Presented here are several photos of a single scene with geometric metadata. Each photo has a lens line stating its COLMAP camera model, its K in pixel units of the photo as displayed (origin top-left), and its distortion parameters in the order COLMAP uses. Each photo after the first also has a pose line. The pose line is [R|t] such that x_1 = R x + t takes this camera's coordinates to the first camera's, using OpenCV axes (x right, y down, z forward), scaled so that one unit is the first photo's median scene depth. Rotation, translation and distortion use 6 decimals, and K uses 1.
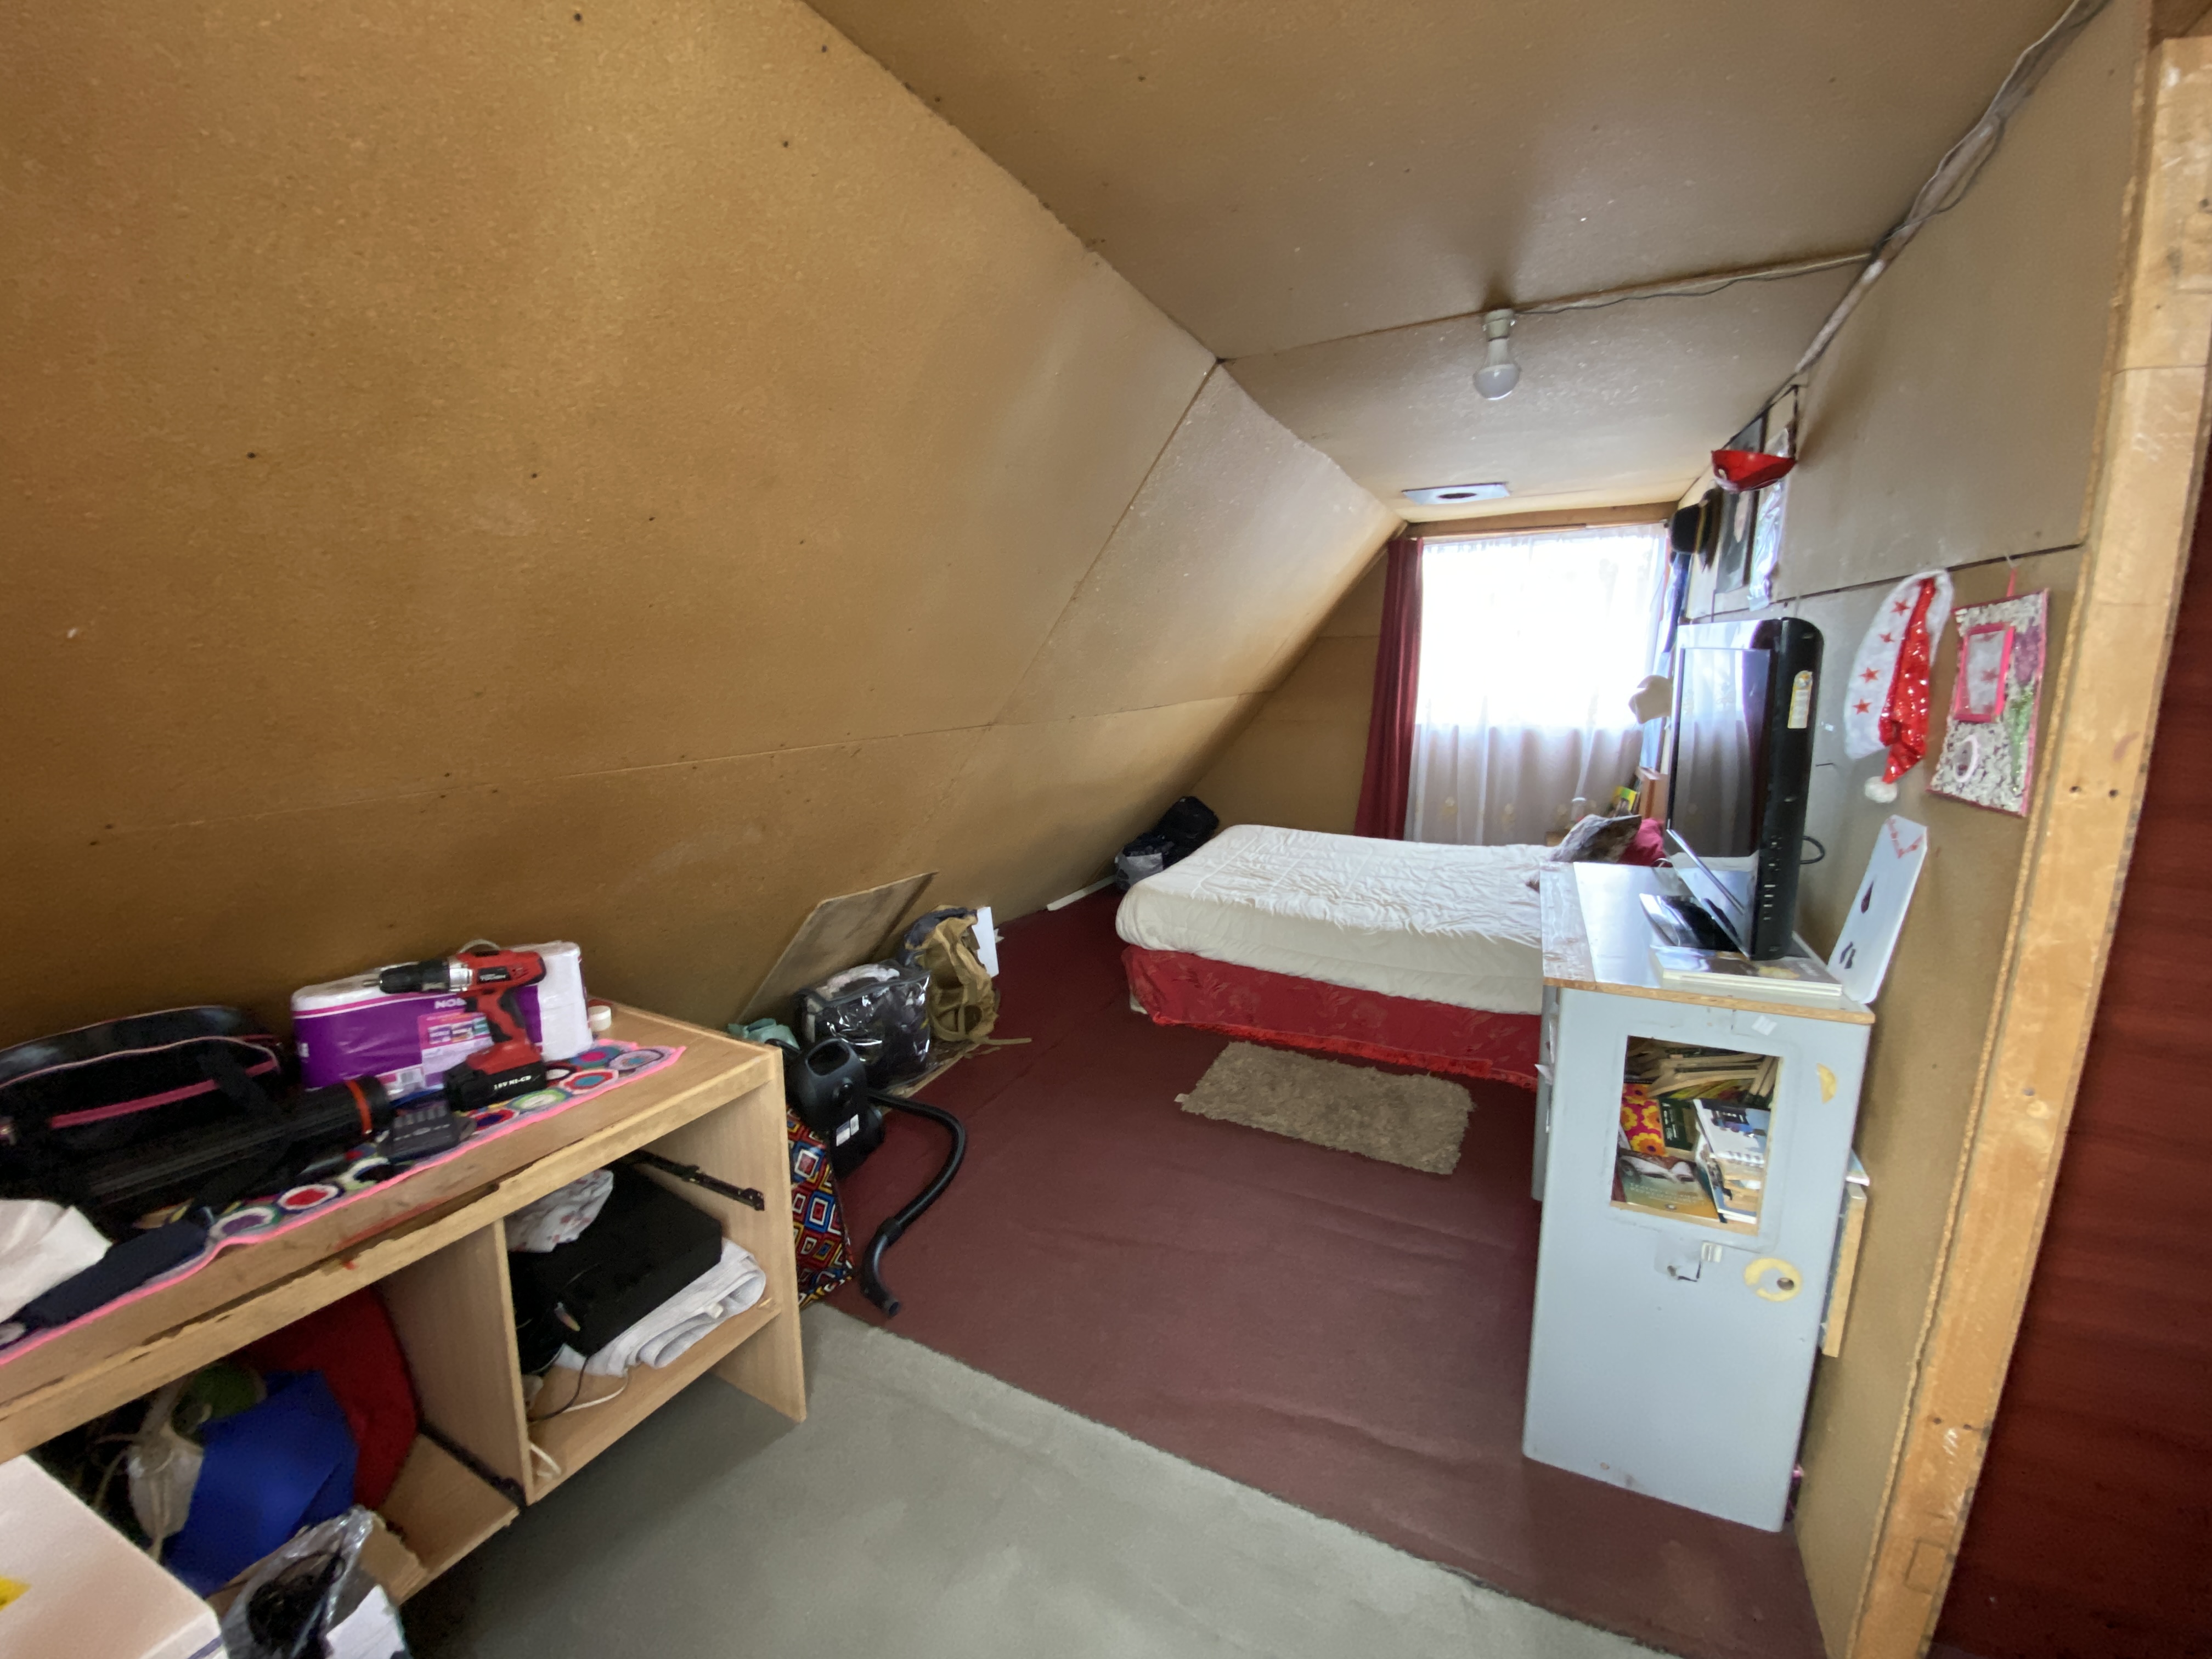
lens RADIAL K [[880.7, 0, 1101.2], [0, 880.7, 830.0], [0, 0, 1]] dist [0.023329, -0.022584]
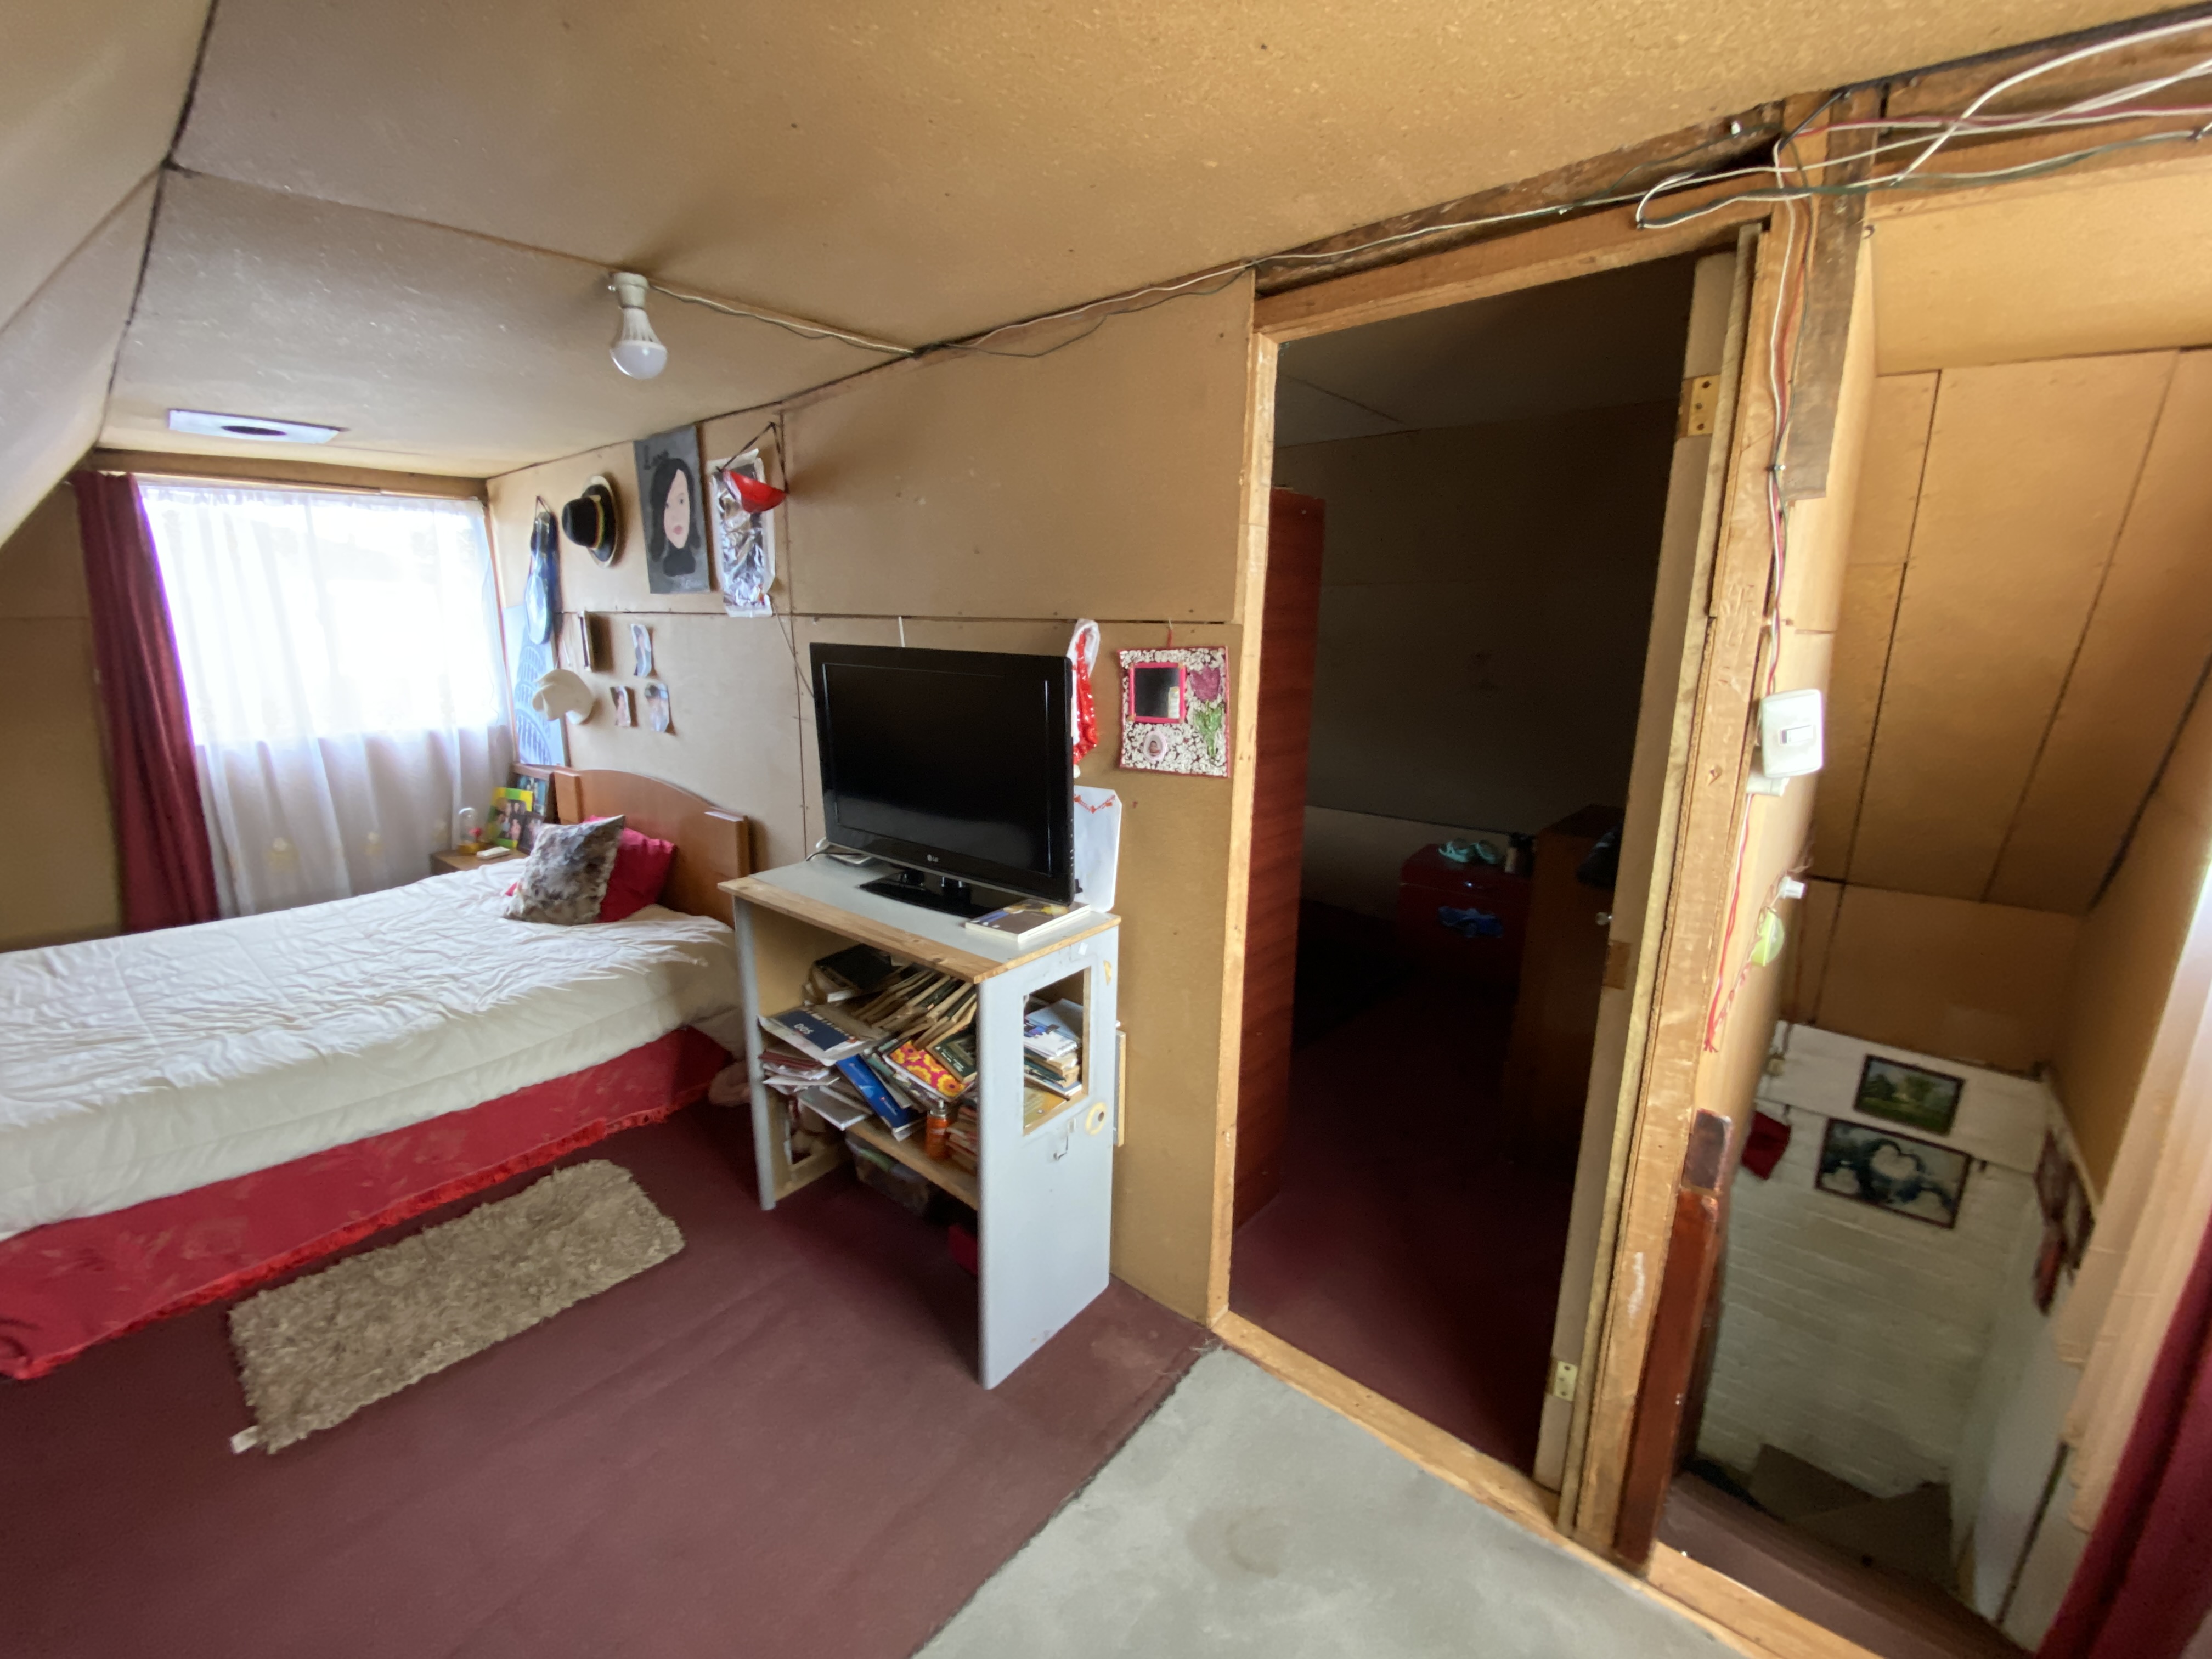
lens RADIAL K [[880.7, 0, 1101.2], [0, 880.7, 830.0], [0, 0, 1]] dist [0.023329, -0.022584]
pose [[0.253574, -0.210982, 0.944027, -0.220111], [0.178116, 0.969421, 0.168813, -0.082457], [-0.950776, 0.125339, 0.283399, 0.247448]]
